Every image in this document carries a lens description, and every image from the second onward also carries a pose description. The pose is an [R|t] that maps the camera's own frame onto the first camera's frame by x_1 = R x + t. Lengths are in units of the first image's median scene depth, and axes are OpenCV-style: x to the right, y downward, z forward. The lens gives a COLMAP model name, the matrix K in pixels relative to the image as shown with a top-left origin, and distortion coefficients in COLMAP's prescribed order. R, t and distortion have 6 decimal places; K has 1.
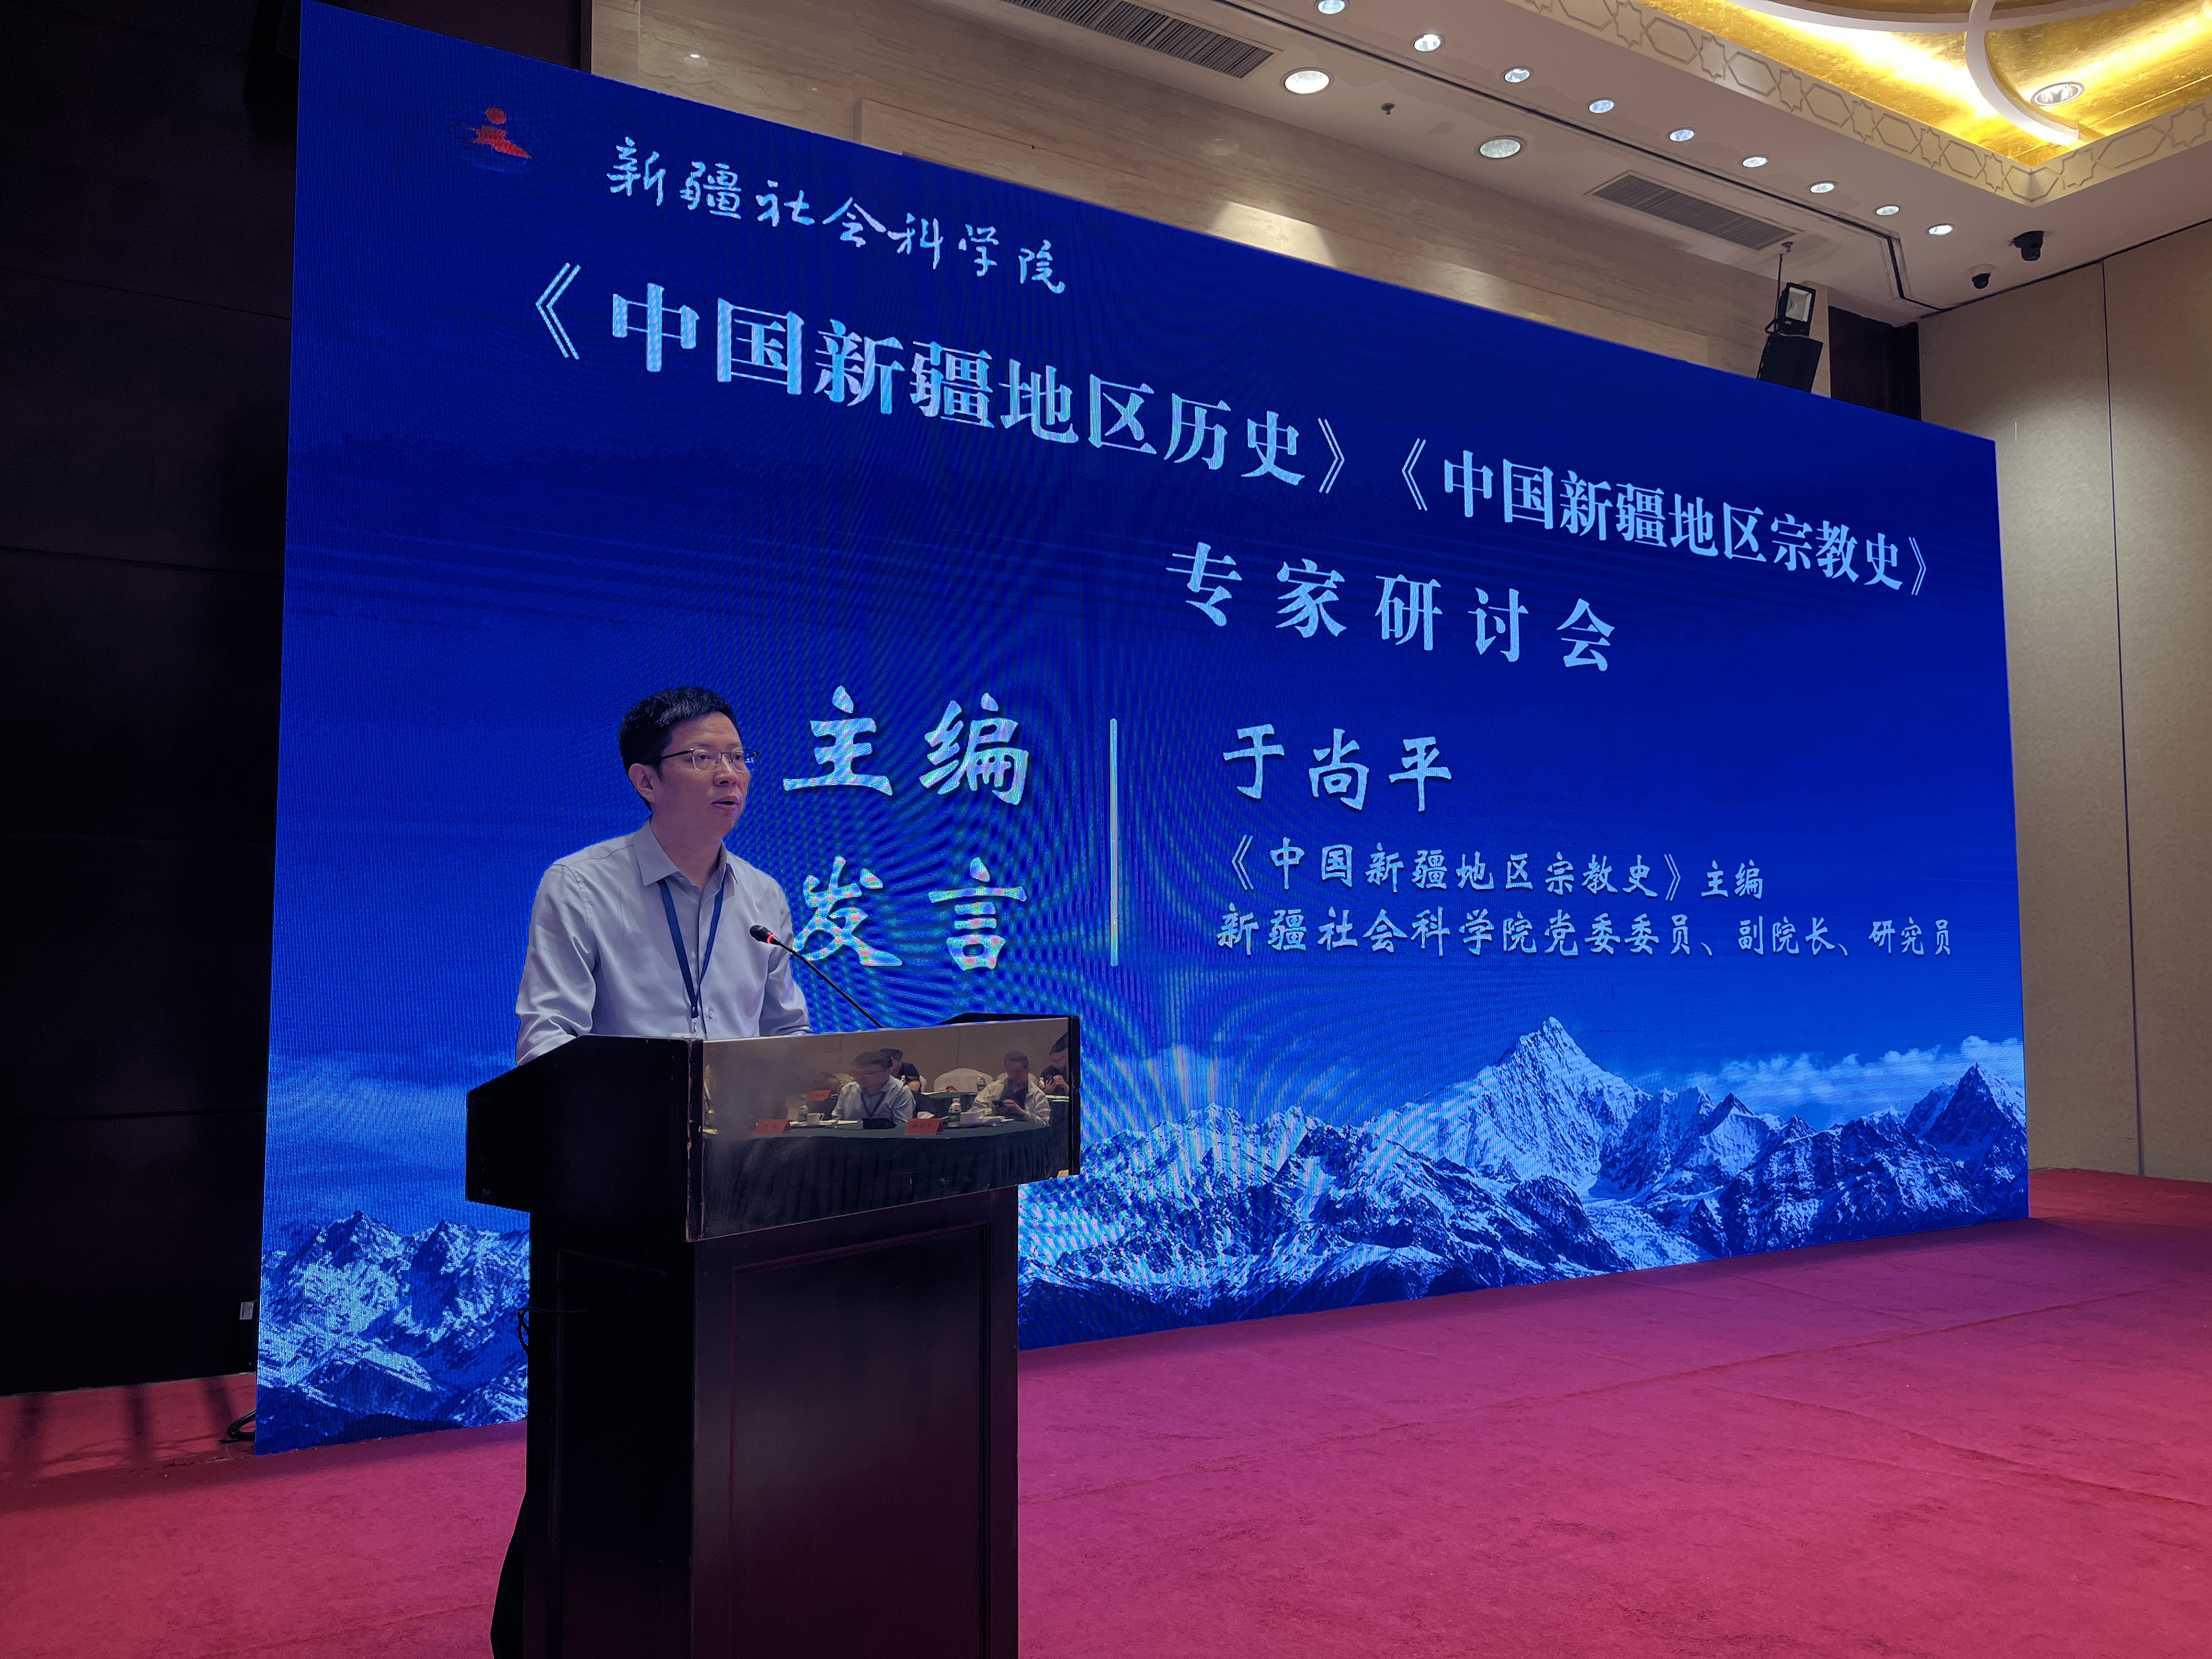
lens RADIAL K [[1634.5, 0, 1097.5], [0, 1634.5, 823.8], [0, 0, 1]] dist [0.053010, -0.052091]
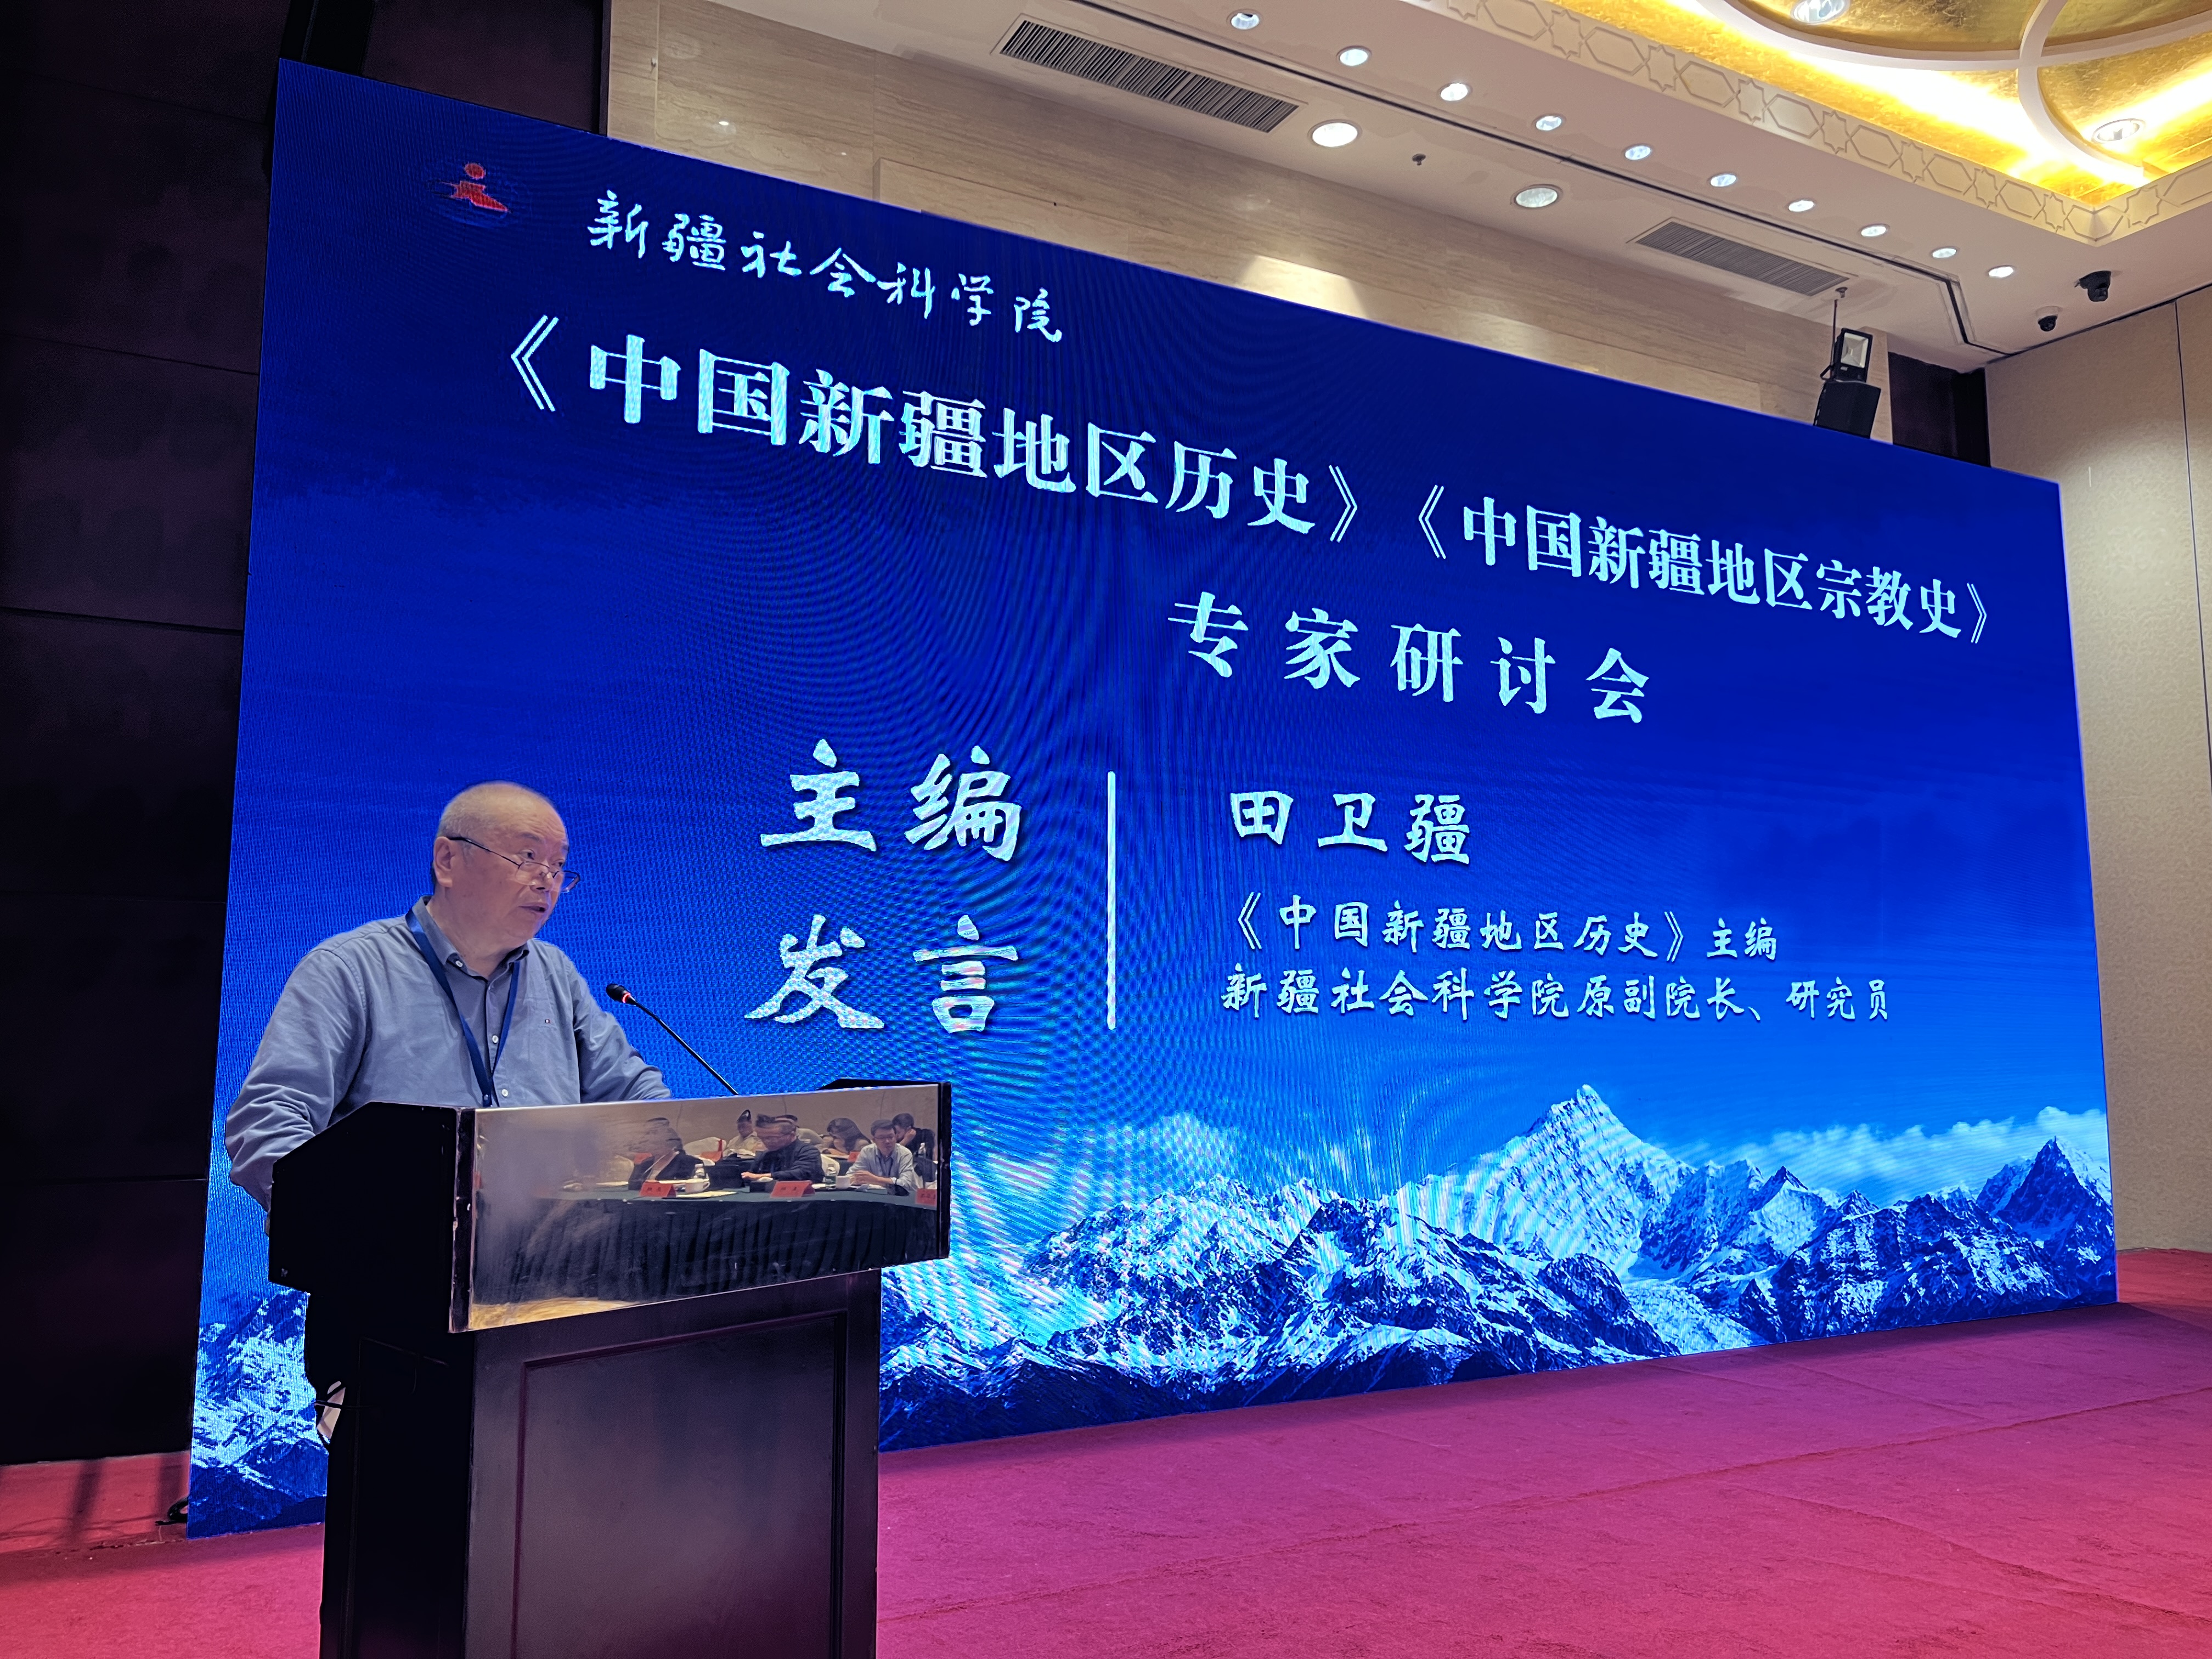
lens RADIAL K [[1634.5, 0, 1115.4], [0, 1634.5, 807.5], [0, 0, 1]] dist [0.053010, -0.052091]
pose [[0.998925, -0.003193, -0.046235, 0.052935], [0.000996, 0.998872, -0.047464, 0.002440], [0.046334, 0.047367, 0.997802, 0.031651]]
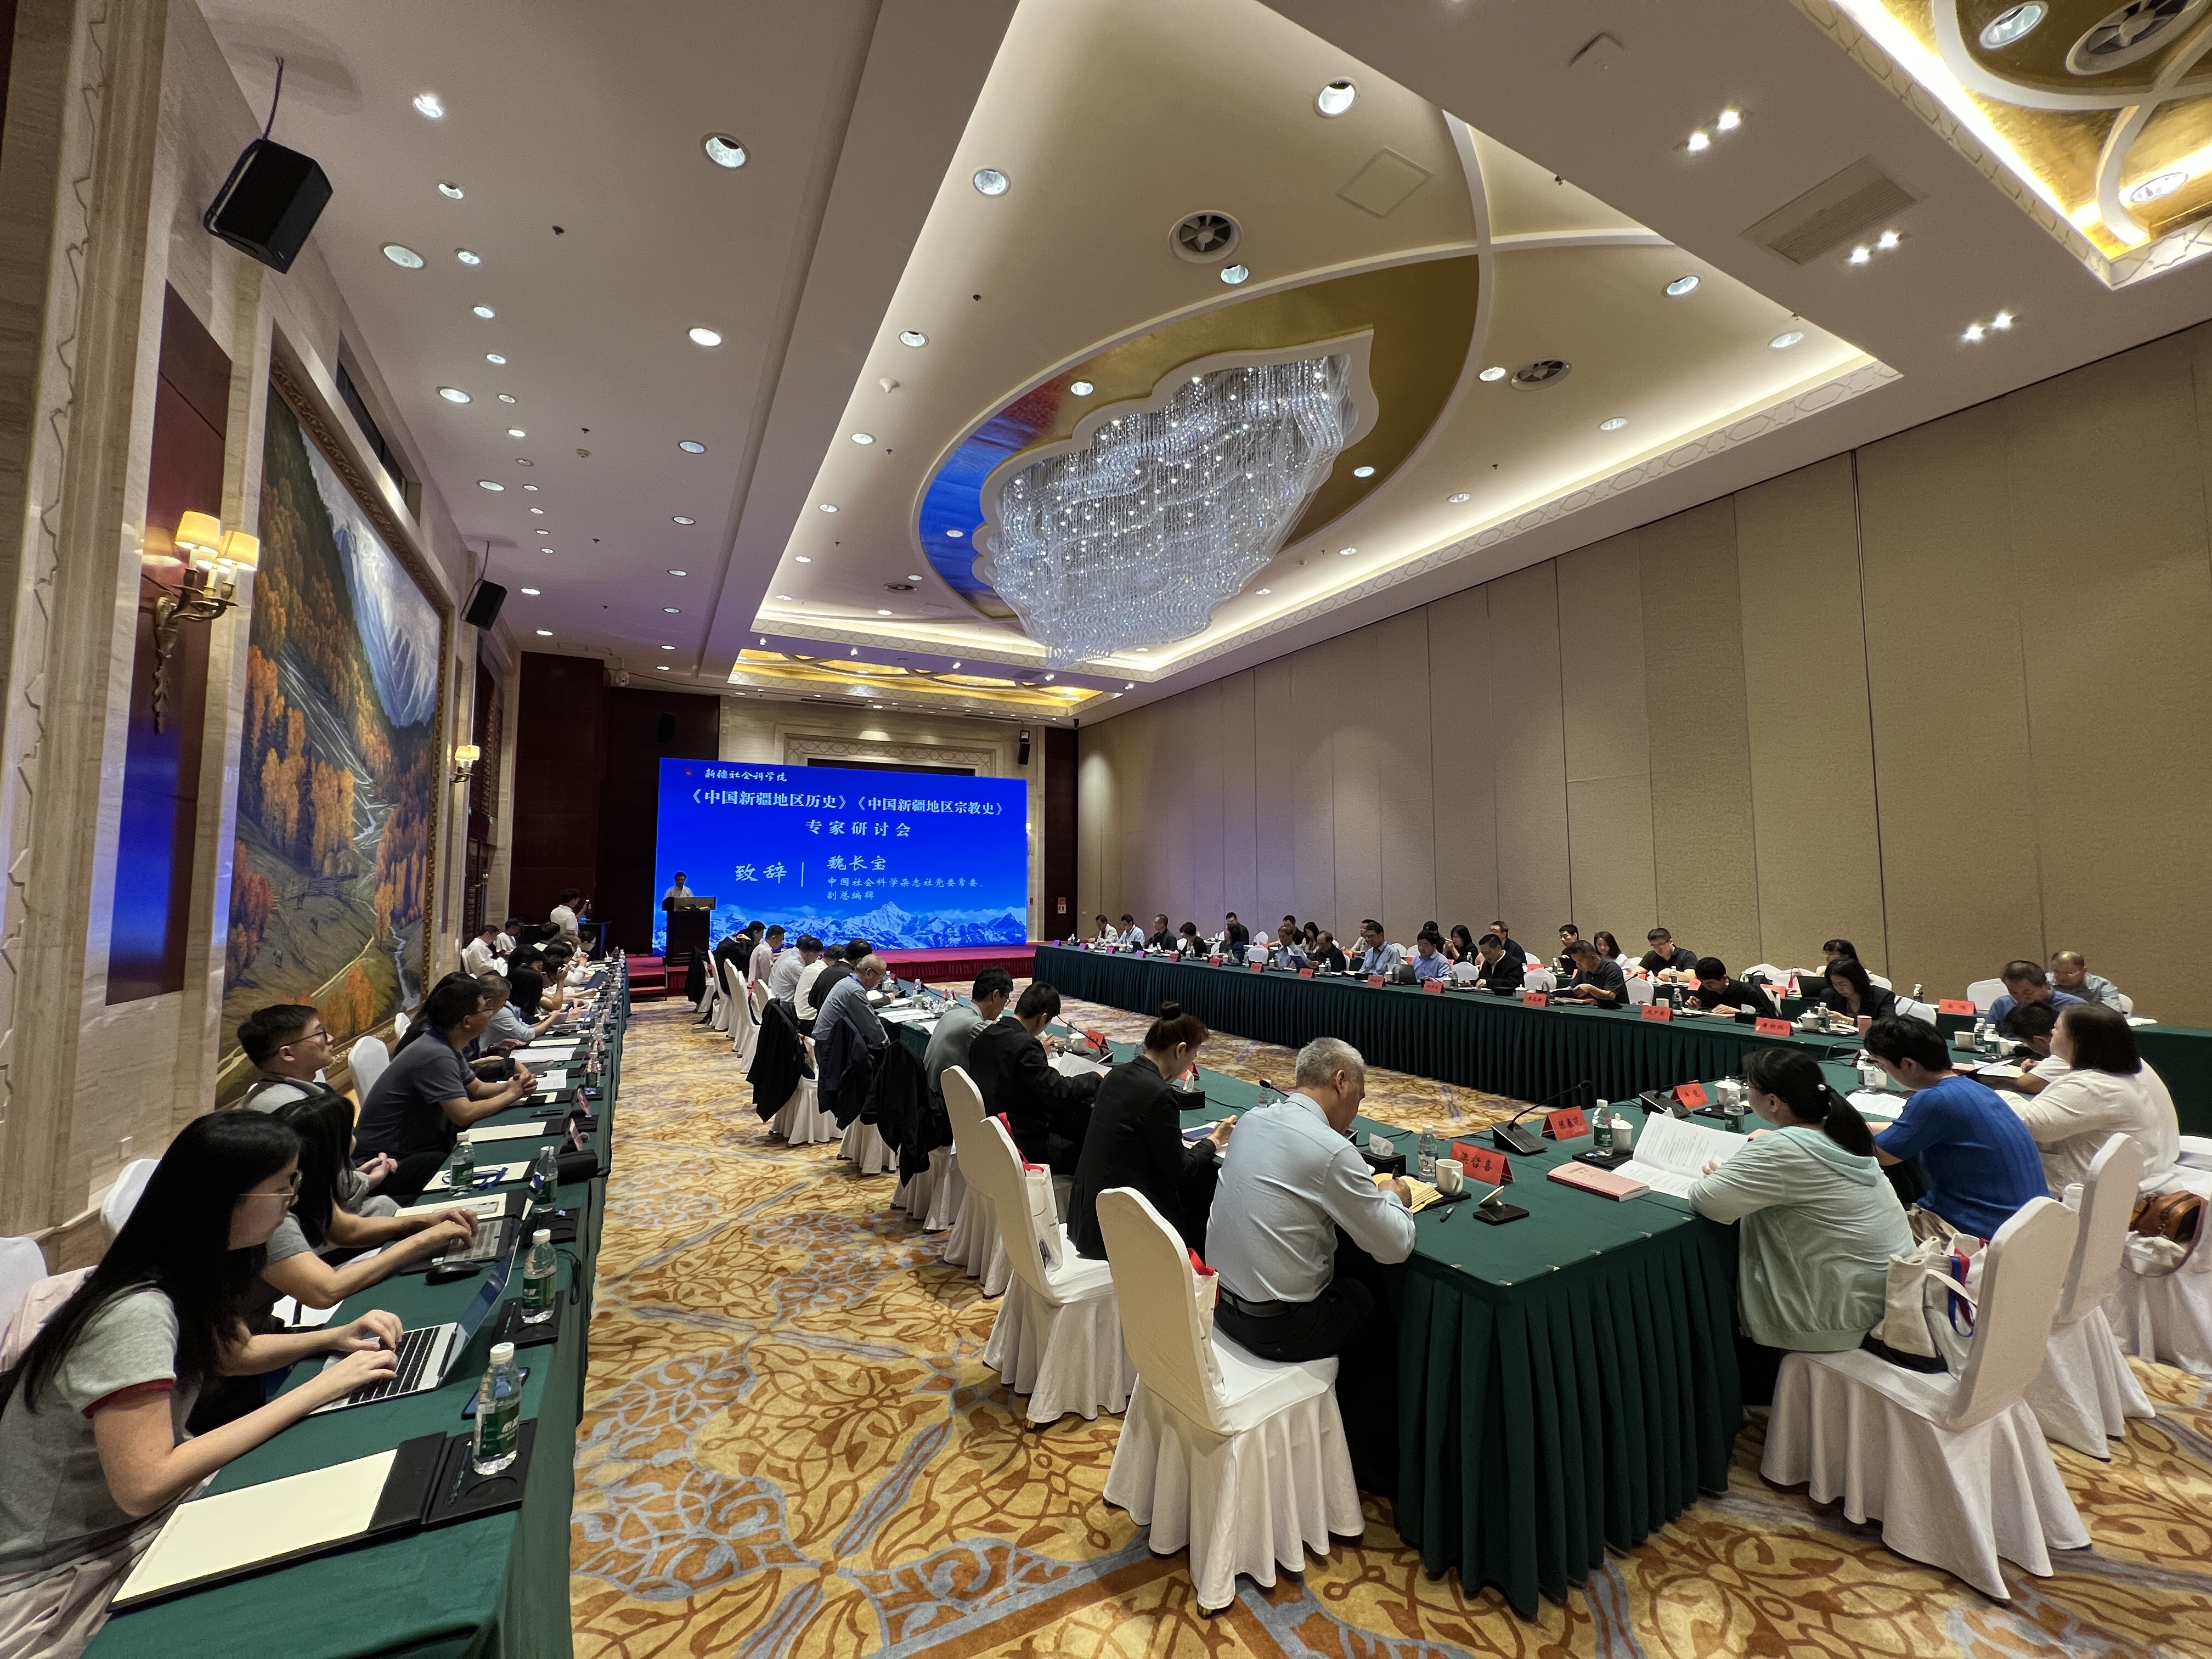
lens RADIAL K [[884.1, 0, 1102.2], [0, 884.1, 816.0], [0, 0, 1]] dist [0.001164, 0.000101]
pose [[0.998393, -0.010473, -0.055686, 1.237287], [0.009848, 0.999886, -0.011486, -0.135267], [0.055800, 0.010920, 0.998382, -2.044897]]
